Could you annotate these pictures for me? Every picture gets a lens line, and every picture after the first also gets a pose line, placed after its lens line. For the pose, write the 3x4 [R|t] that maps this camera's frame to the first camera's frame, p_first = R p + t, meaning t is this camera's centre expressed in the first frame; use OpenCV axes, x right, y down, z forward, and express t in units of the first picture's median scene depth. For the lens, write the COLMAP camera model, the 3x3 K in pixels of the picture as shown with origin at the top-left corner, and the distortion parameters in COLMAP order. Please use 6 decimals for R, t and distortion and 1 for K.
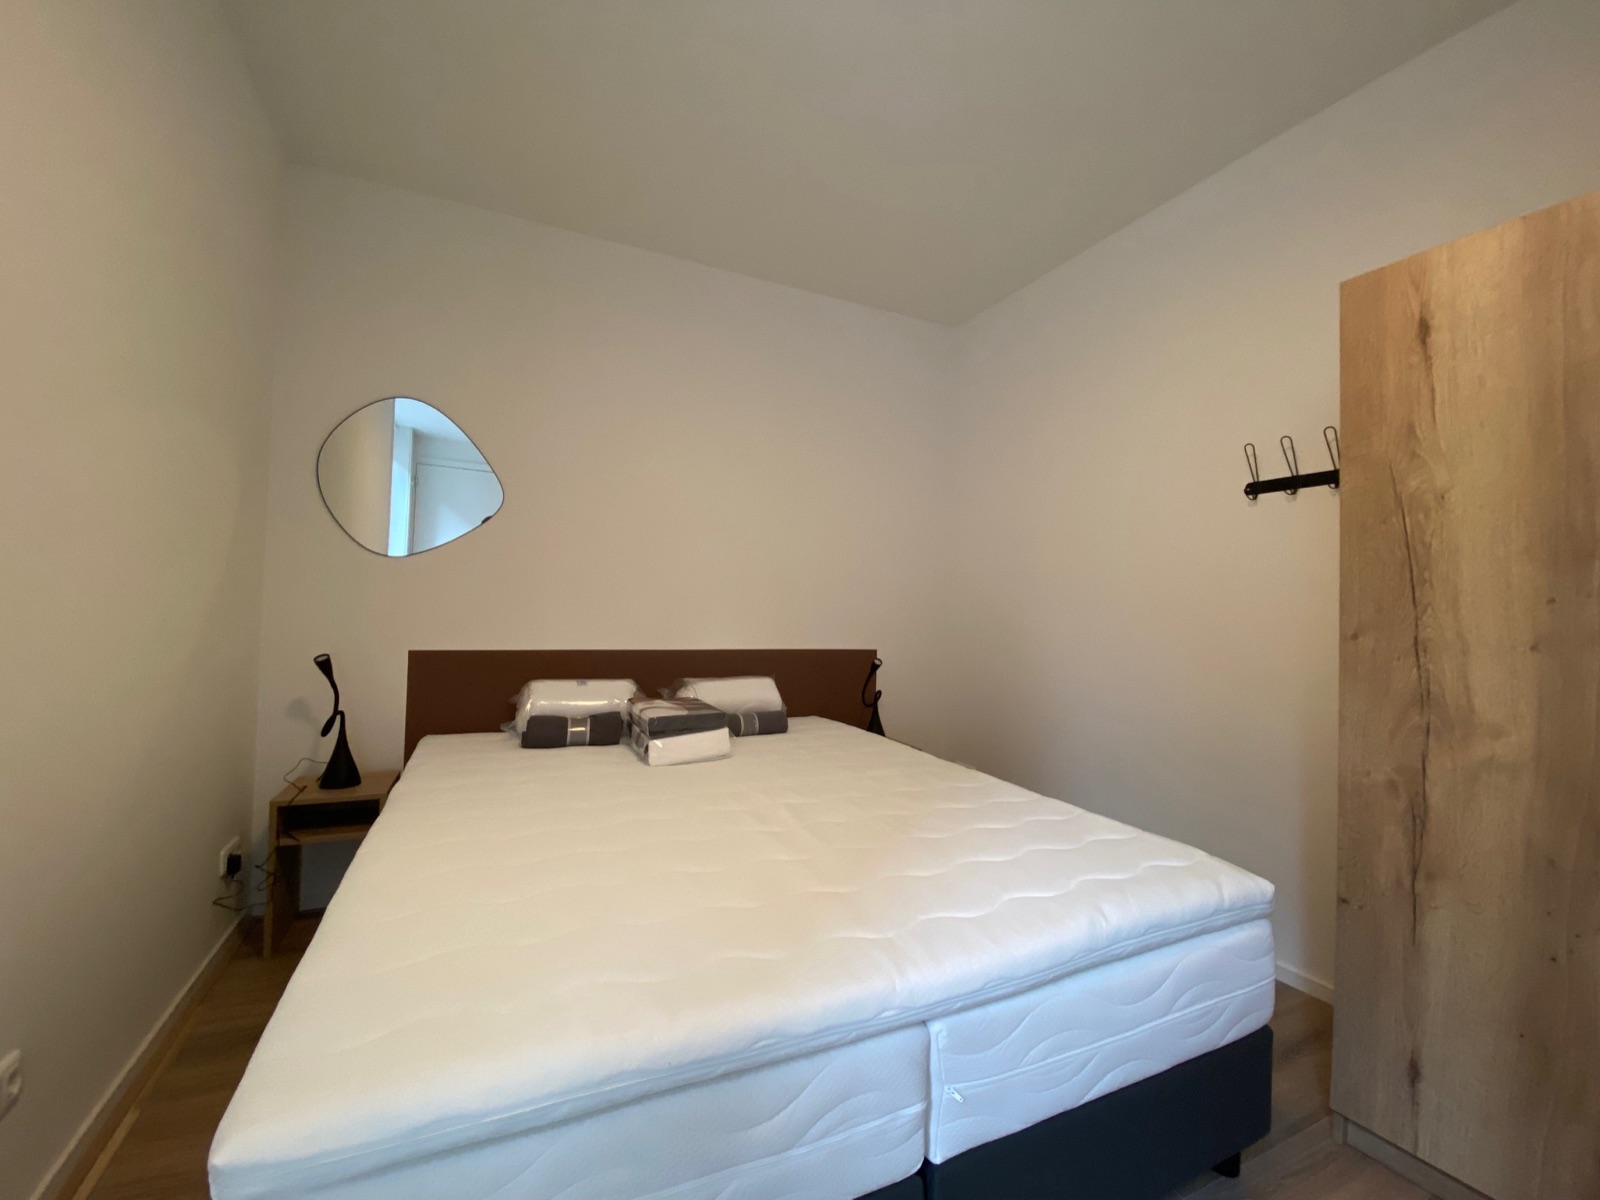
lens RADIAL K [[642.2, 0, 798.4], [0, 642.2, 598.8], [0, 0, 1]] dist [0.032120, -0.027634]
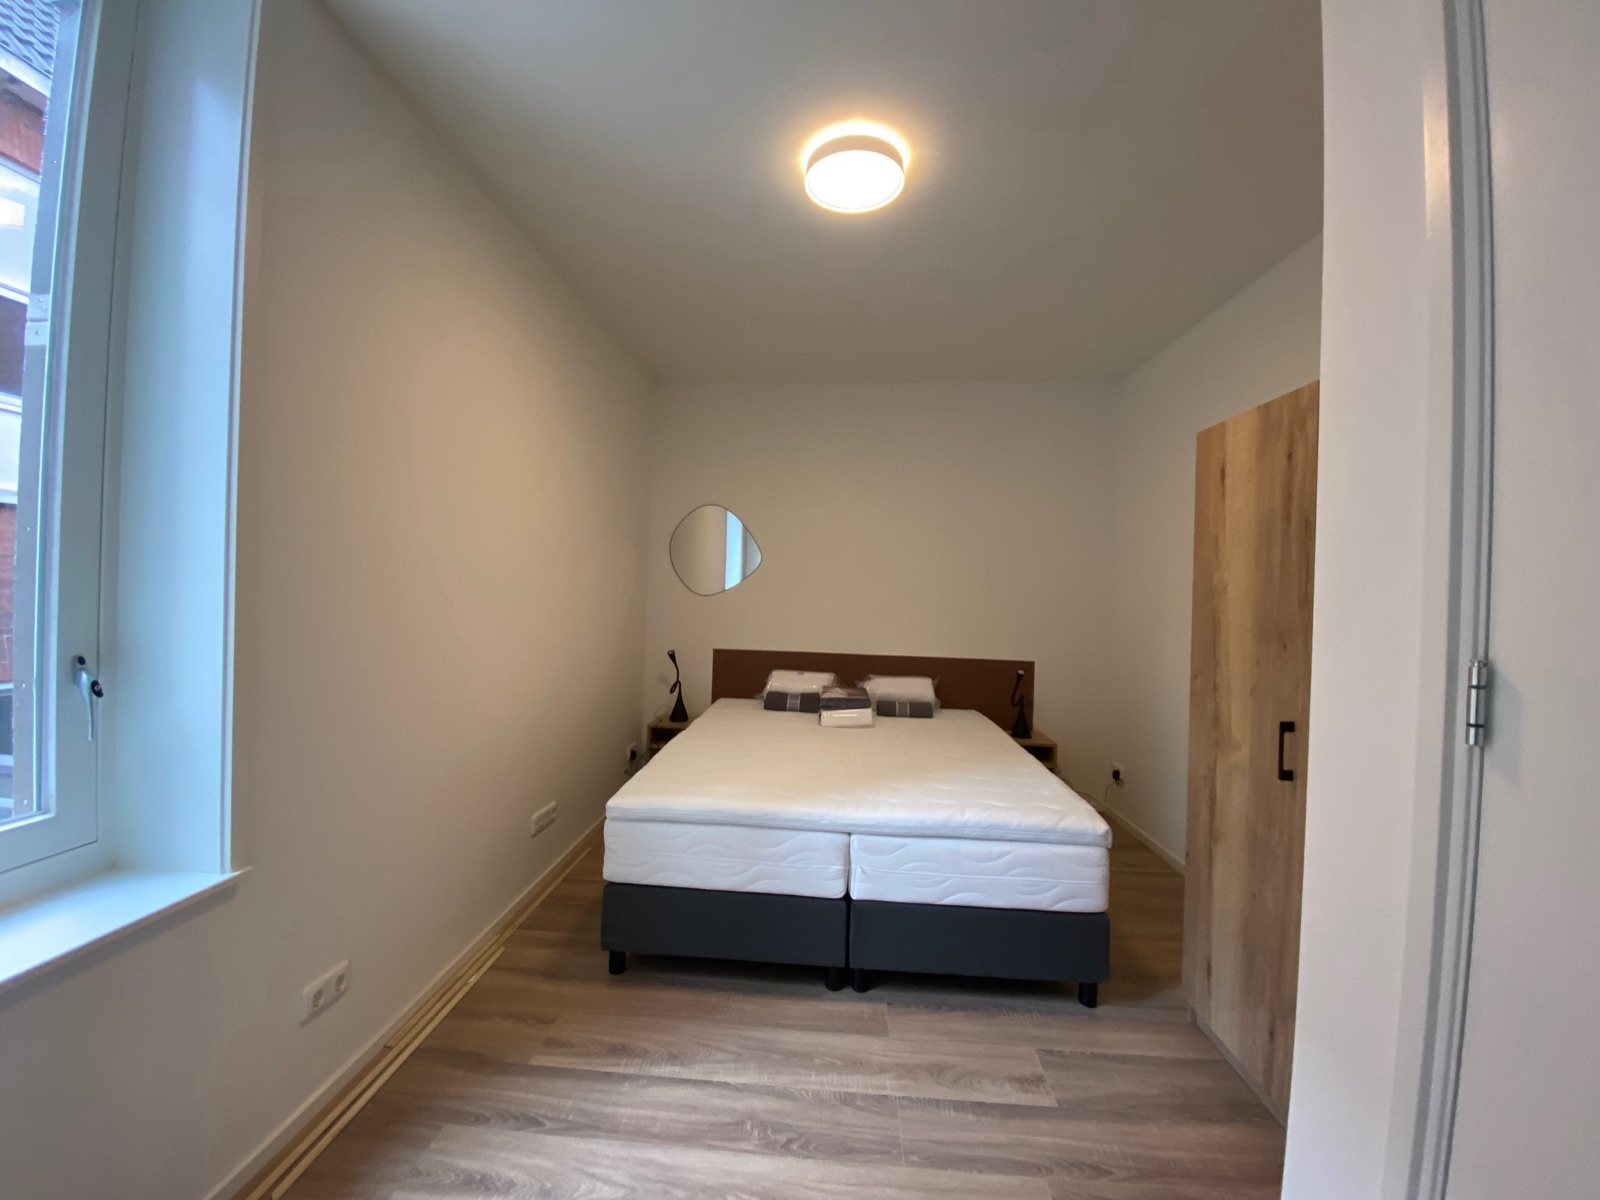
lens RADIAL K [[642.2, 0, 798.4], [0, 642.2, 598.8], [0, 0, 1]] dist [0.032120, -0.027634]
pose [[0.877112, 0.007606, -0.480225, 0.502532], [-0.001299, 0.999908, 0.013466, -0.090378], [0.480284, -0.011187, 0.877042, -0.471975]]
